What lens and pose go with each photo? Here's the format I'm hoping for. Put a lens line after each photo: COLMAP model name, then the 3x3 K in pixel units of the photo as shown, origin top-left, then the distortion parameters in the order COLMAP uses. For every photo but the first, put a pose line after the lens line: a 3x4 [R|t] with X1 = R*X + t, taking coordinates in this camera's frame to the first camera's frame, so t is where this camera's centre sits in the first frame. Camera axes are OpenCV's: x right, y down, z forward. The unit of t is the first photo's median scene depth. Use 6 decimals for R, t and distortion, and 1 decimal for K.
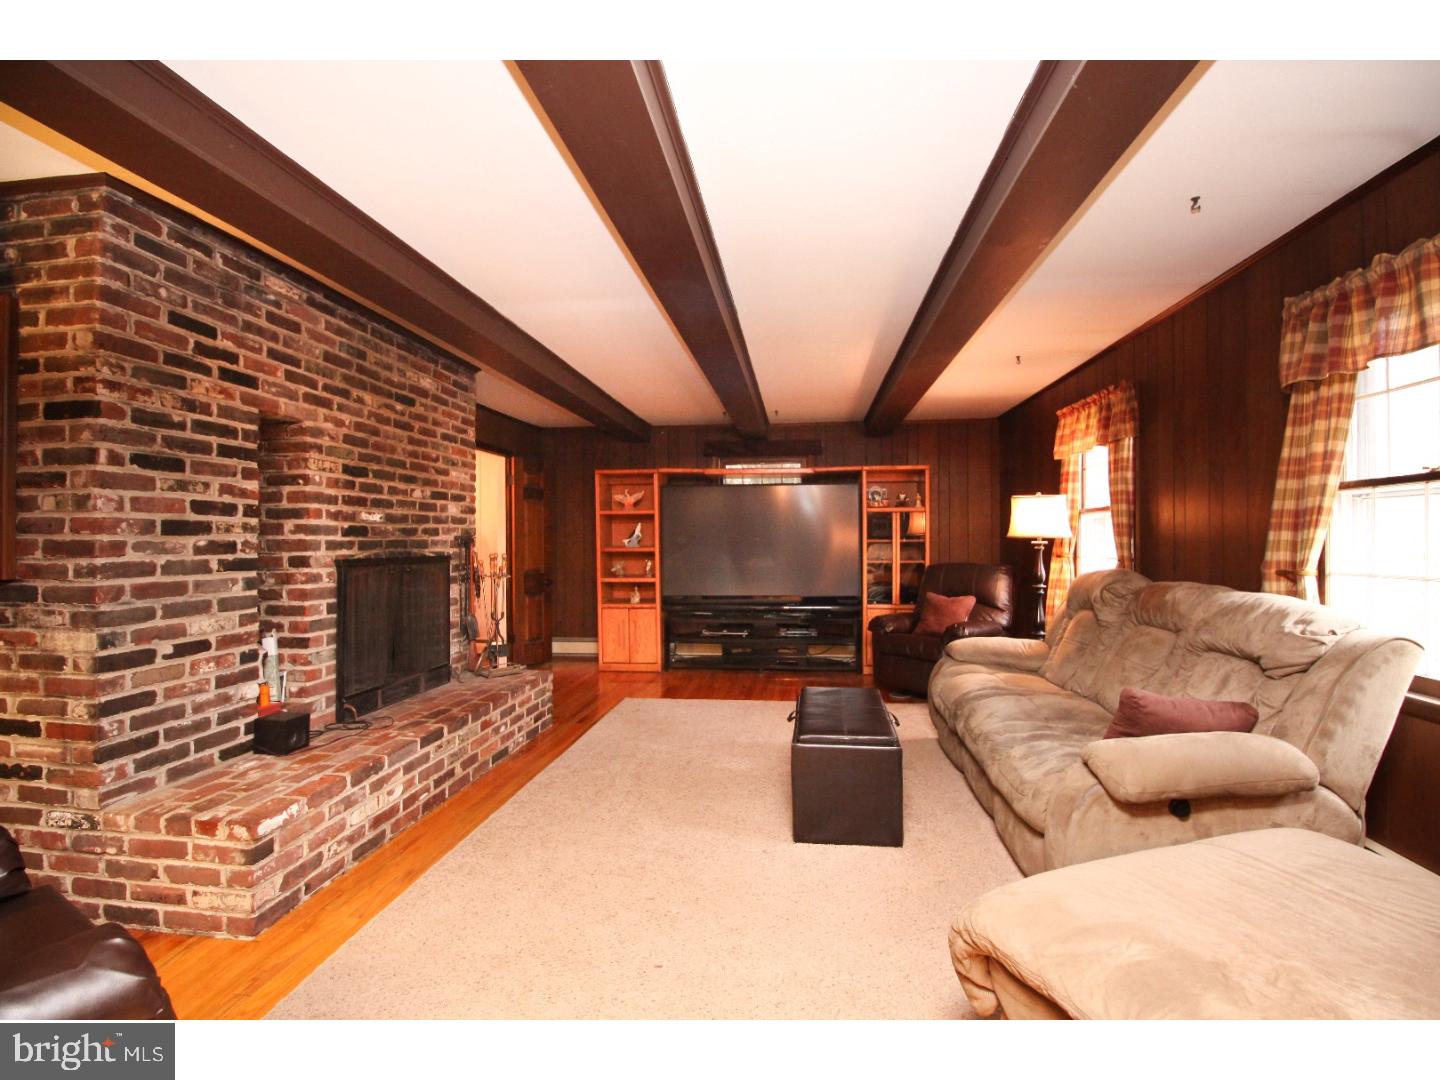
lens RADIAL K [[683.3, 0, 723.5], [0, 683.3, 539.3], [0, 0, 1]] dist [-0.011171, -0.003658]
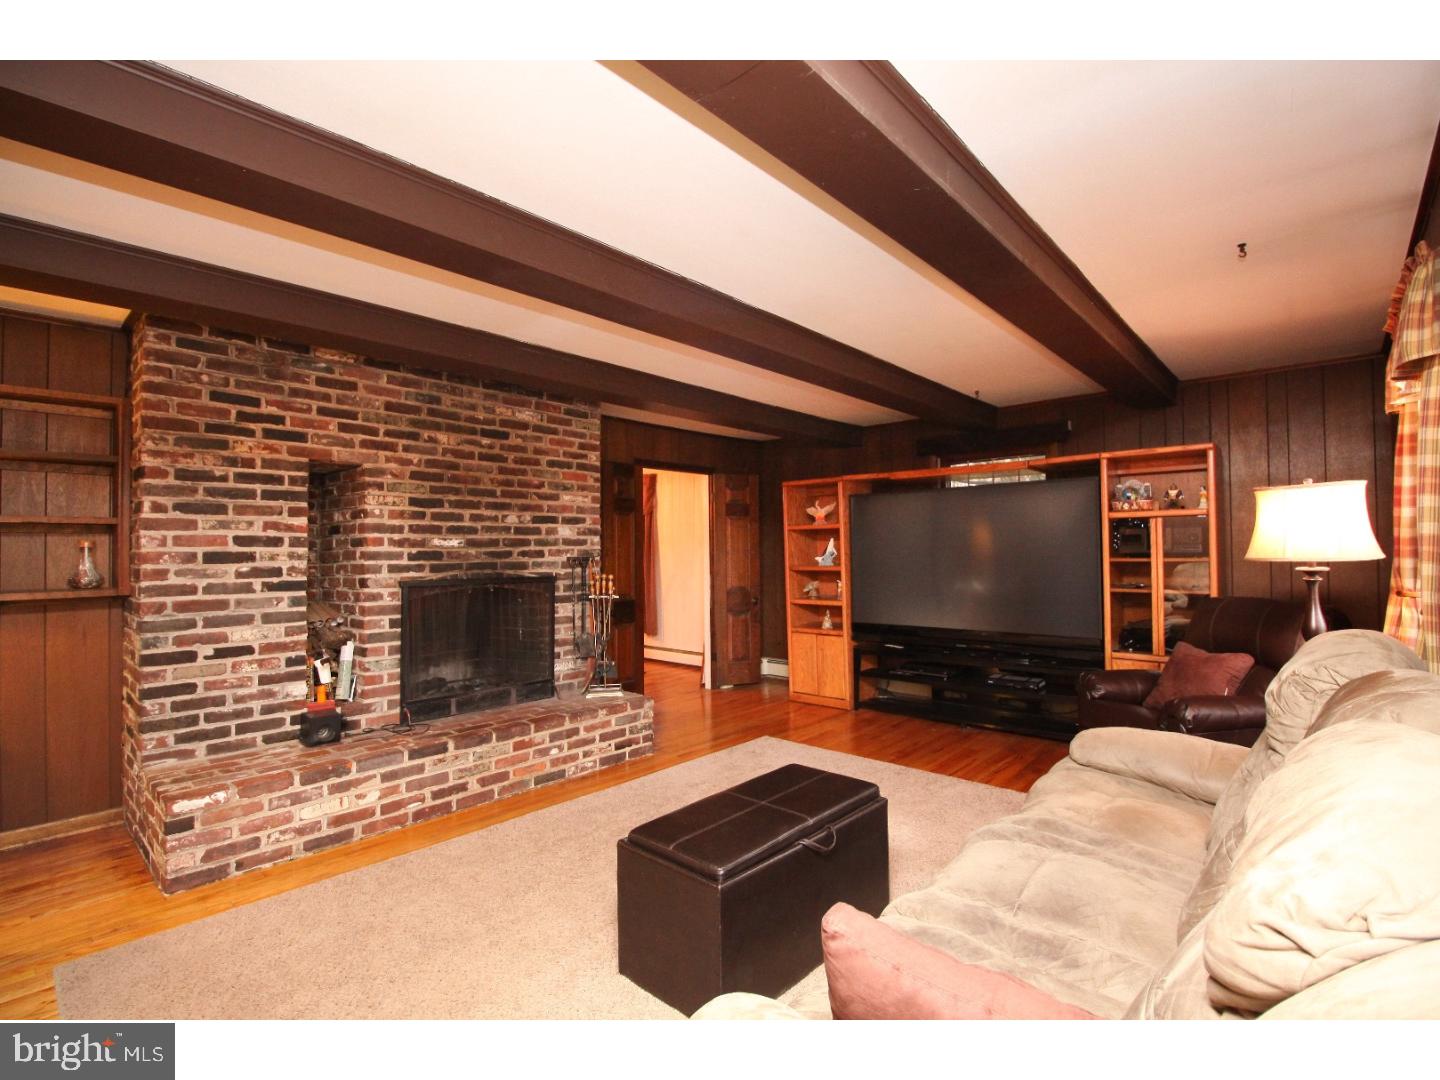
lens RADIAL K [[683.3, 0, 719.2], [0, 683.3, 540.1], [0, 0, 1]] dist [-0.011171, -0.003658]
pose [[0.812082, -0.013418, -0.583389, 0.594097], [0.006229, 0.999878, -0.014327, -0.021501], [0.583510, 0.008001, 0.812066, 0.416687]]
